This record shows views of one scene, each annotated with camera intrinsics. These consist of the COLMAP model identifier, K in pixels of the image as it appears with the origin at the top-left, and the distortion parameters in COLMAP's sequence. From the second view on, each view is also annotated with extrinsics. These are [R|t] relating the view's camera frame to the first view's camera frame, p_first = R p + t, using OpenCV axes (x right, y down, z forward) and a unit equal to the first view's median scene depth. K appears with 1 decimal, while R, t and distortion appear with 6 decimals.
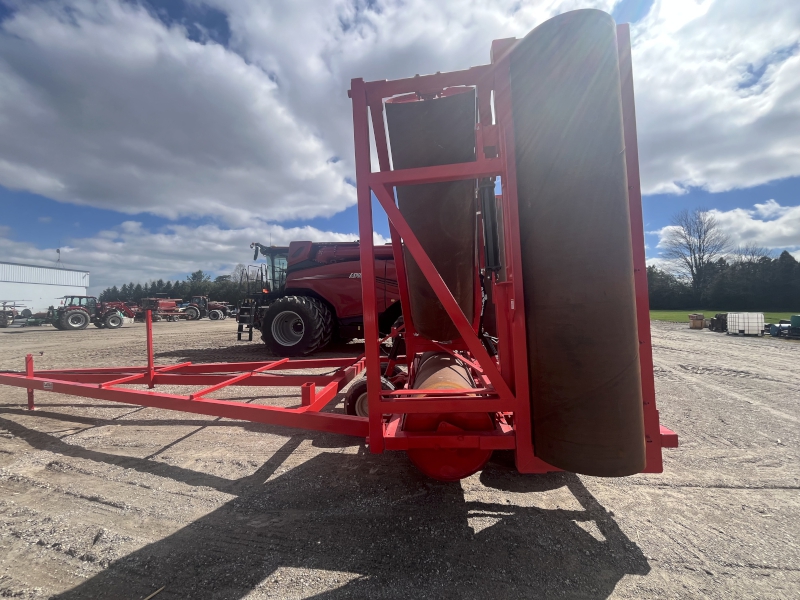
lens RADIAL K [[319.3, 0, 400.0], [0, 319.3, 300.0], [0, 0, 1]] dist [0.000522, 0.000103]
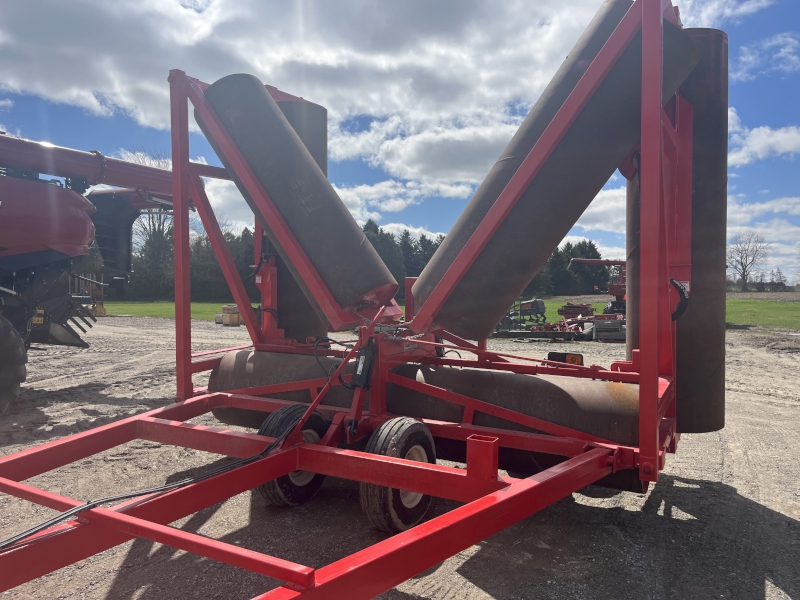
lens RADIAL K [[605.4, 0, 400.0], [0, 605.4, 300.0], [0, 0, 1]] dist [0.030398, -0.000896]
pose [[0.382549, -0.000403, 0.923935, -1.231623], [-0.025018, 0.999629, 0.010794, 0.043136], [-0.923596, -0.027244, 0.382397, 0.769671]]
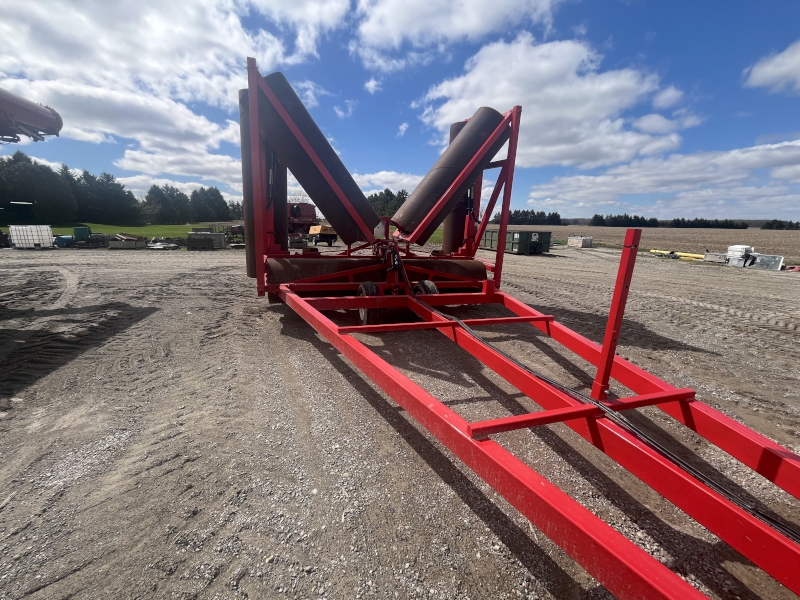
lens RADIAL K [[319.3, 0, 400.0], [0, 319.3, 300.0], [0, 0, 1]] dist [0.000522, 0.000103]
pose [[-0.391093, -0.211617, 0.895692, -1.423854], [-0.037066, 0.976039, 0.214415, 0.061589], [-0.919604, 0.050657, -0.389566, 1.932403]]
